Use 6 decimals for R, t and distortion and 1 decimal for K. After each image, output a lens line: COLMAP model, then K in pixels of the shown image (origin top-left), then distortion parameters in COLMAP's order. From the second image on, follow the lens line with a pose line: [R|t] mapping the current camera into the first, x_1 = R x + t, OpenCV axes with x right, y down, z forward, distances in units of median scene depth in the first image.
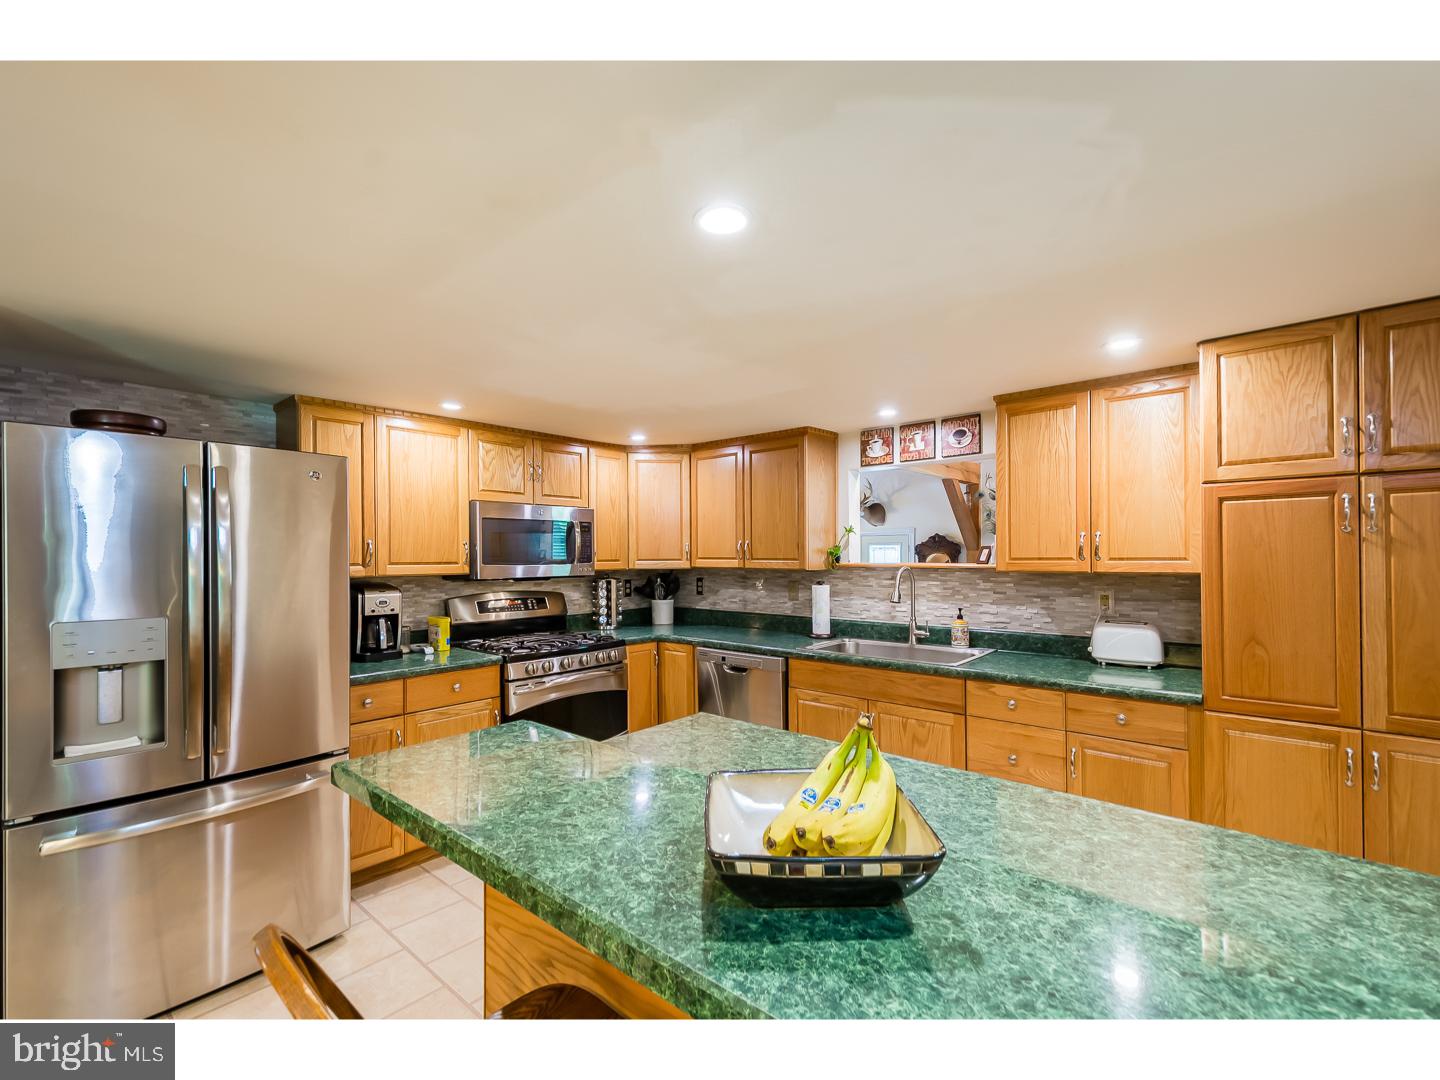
lens RADIAL K [[632.9, 0, 717.4], [0, 632.9, 547.9], [0, 0, 1]] dist [0.009183, 0.000137]
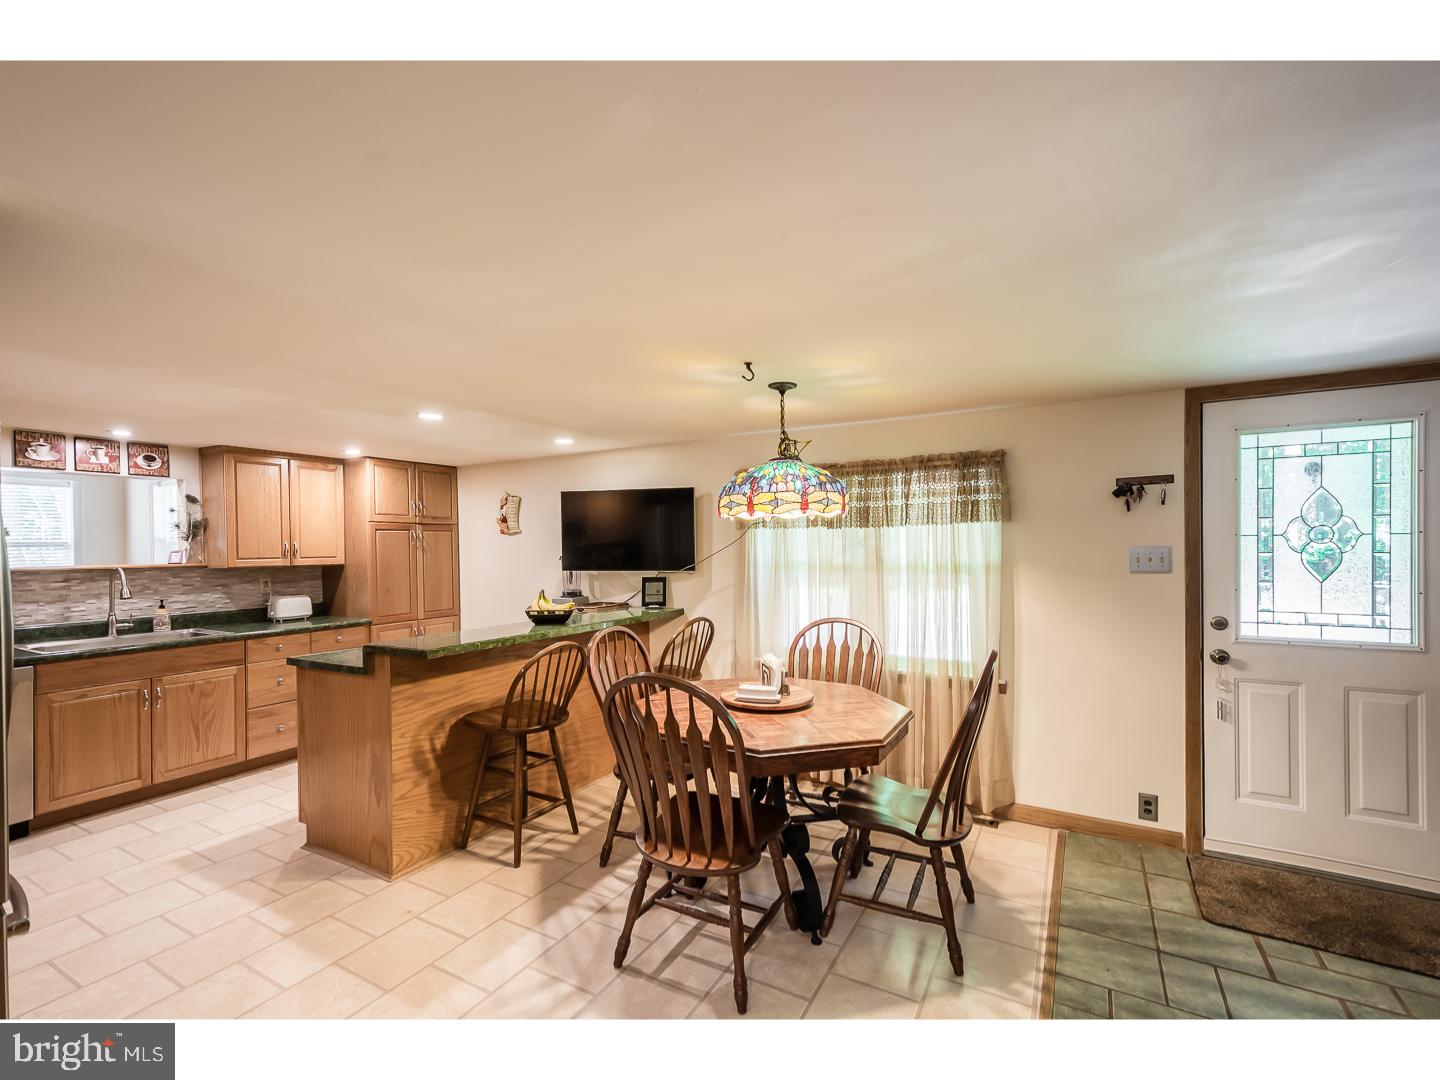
lens RADIAL K [[632.9, 0, 717.4], [0, 632.9, 547.9], [0, 0, 1]] dist [0.009183, 0.000137]
pose [[-0.189482, 0.006959, 0.981859, -1.083780], [0.002073, 0.999975, -0.006687, 0.003724], [-0.981882, 0.000769, -0.189492, 0.165395]]
